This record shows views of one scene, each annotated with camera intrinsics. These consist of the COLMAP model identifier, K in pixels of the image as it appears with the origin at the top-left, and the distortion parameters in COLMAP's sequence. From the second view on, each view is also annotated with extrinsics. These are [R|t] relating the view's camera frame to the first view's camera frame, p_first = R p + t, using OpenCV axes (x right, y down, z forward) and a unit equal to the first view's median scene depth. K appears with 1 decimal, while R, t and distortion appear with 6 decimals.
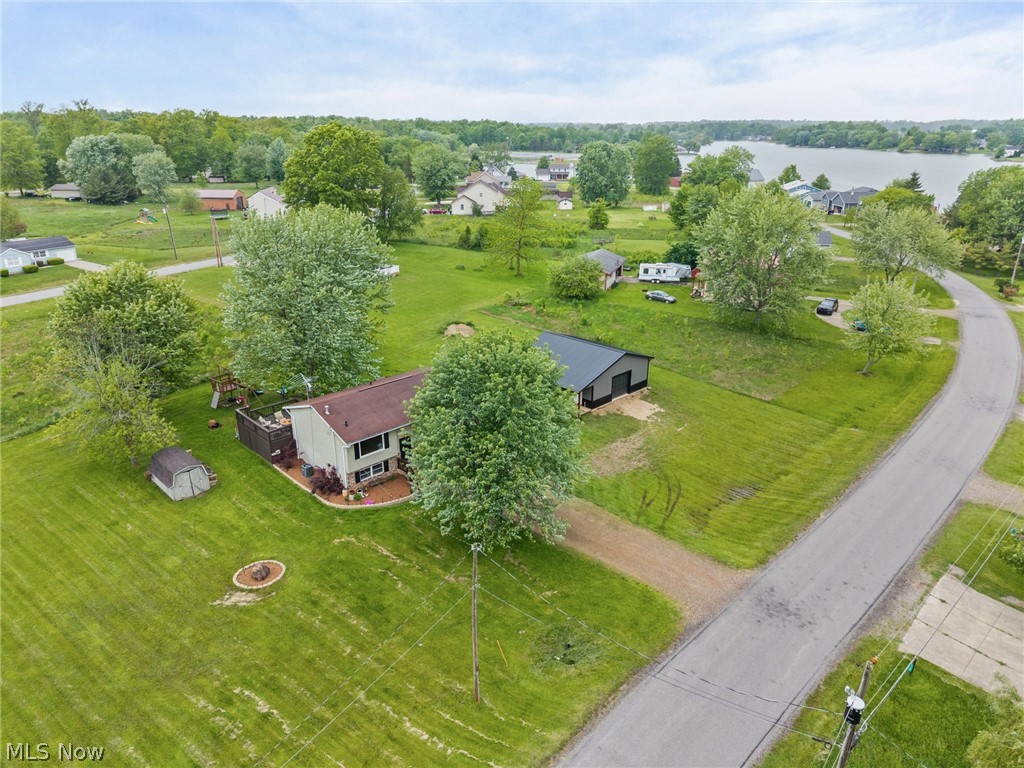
lens RADIAL K [[684.0, 0, 512.0], [0, 684.0, 384.0], [0, 0, 1]] dist [0.003910, 0.002902]
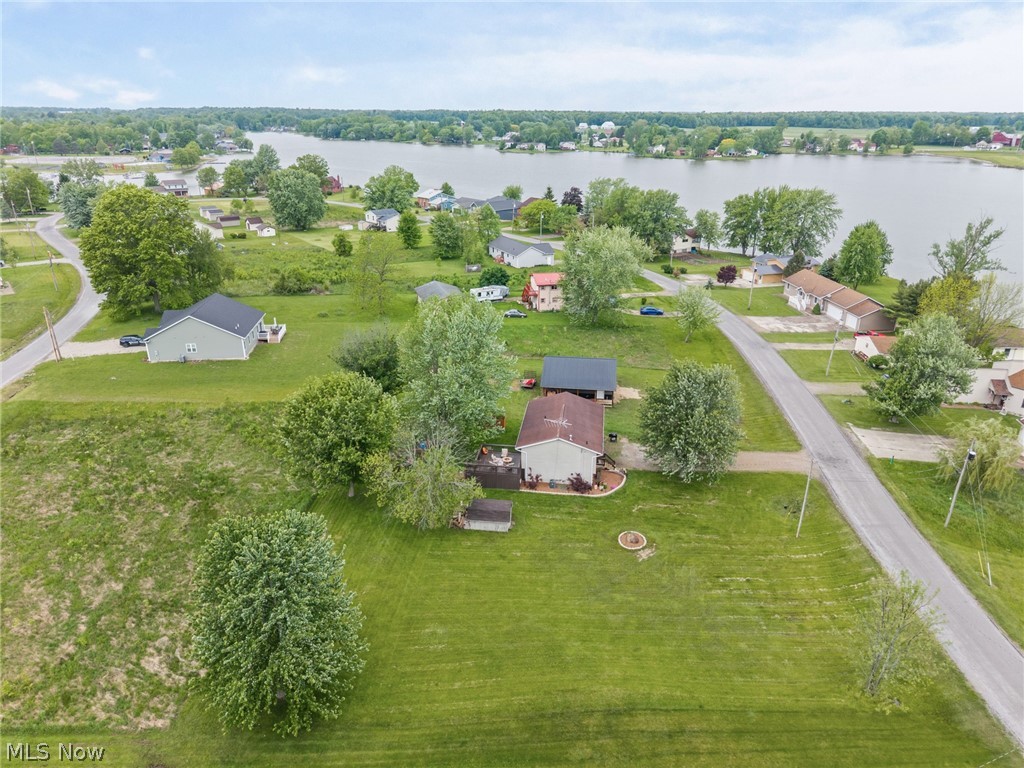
lens RADIAL K [[684.0, 0, 512.0], [0, 684.0, 384.0], [0, 0, 1]] dist [0.003910, 0.002902]
pose [[0.785786, -0.228219, 0.574853, -0.780621], [0.216582, 0.972118, 0.089882, -0.154623], [-0.579338, 0.053875, 0.813305, -0.087938]]
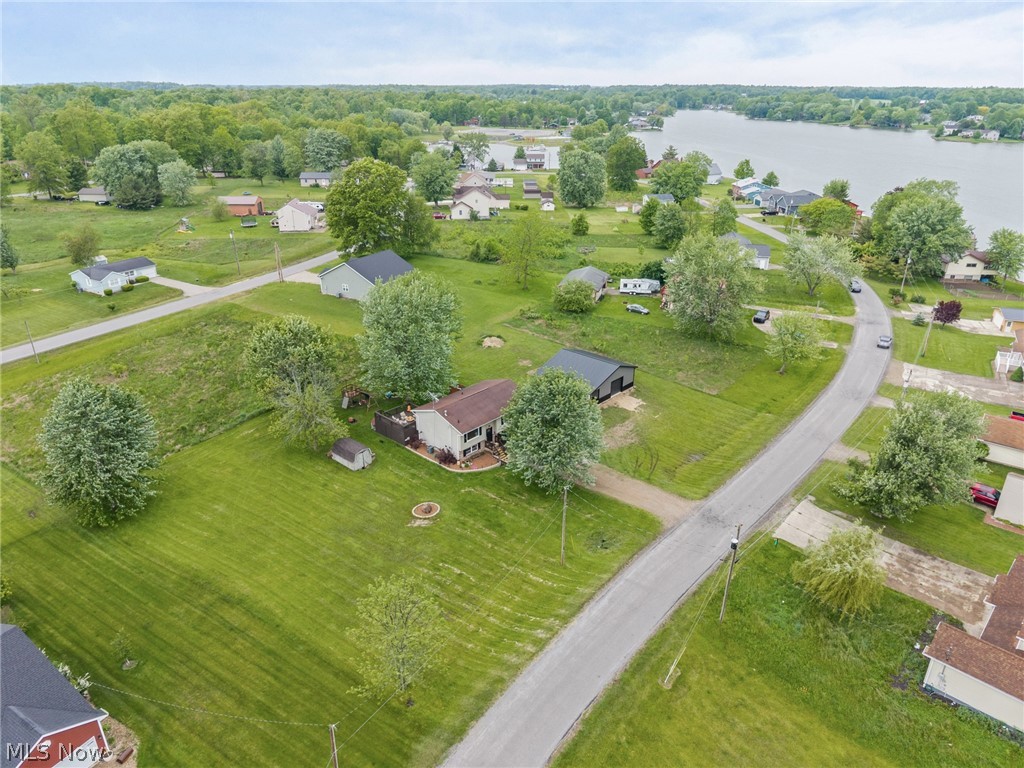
lens RADIAL K [[684.0, 0, 512.0], [0, 684.0, 384.0], [0, 0, 1]] dist [0.003910, 0.002902]
pose [[0.998594, -0.017983, 0.049874, -0.124452], [0.015440, 0.998583, 0.050928, -0.073120], [-0.050719, -0.050086, 0.997456, -0.413257]]
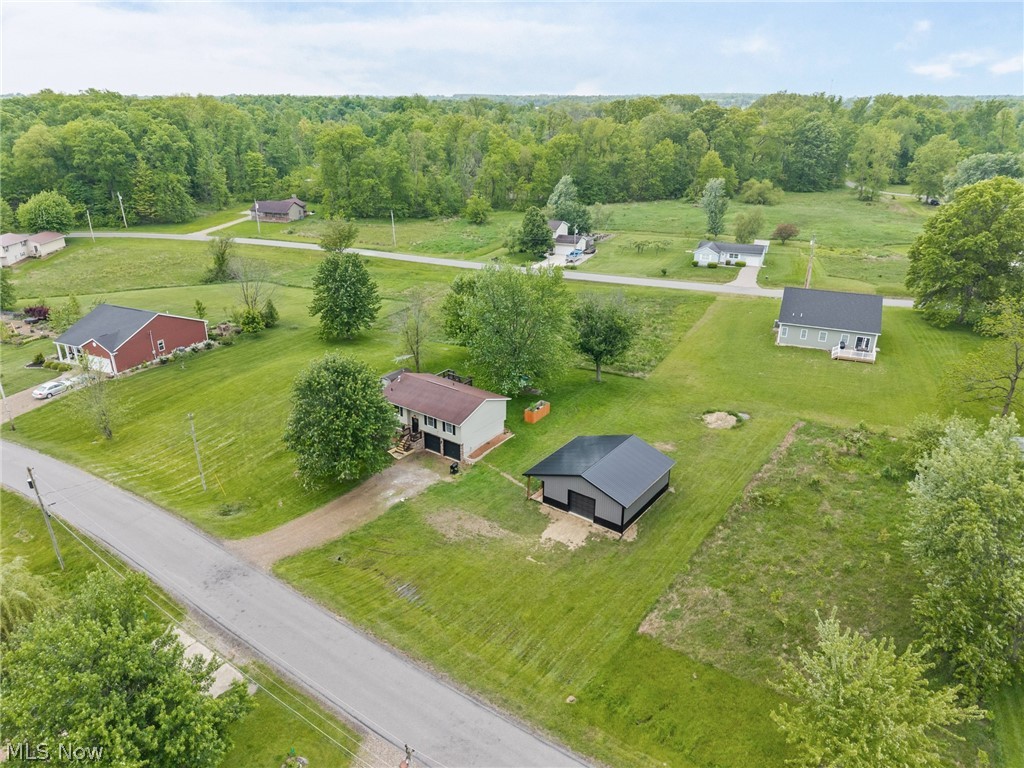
lens RADIAL K [[694.4, 0, 508.3], [0, 694.4, 361.0], [0, 0, 1]] dist [0.072061, -0.096485]
pose [[0.156925, 0.346947, -0.924664, 0.870150], [-0.350777, 0.894798, 0.276210, -0.369561], [0.923217, 0.281007, 0.262117, 0.513746]]
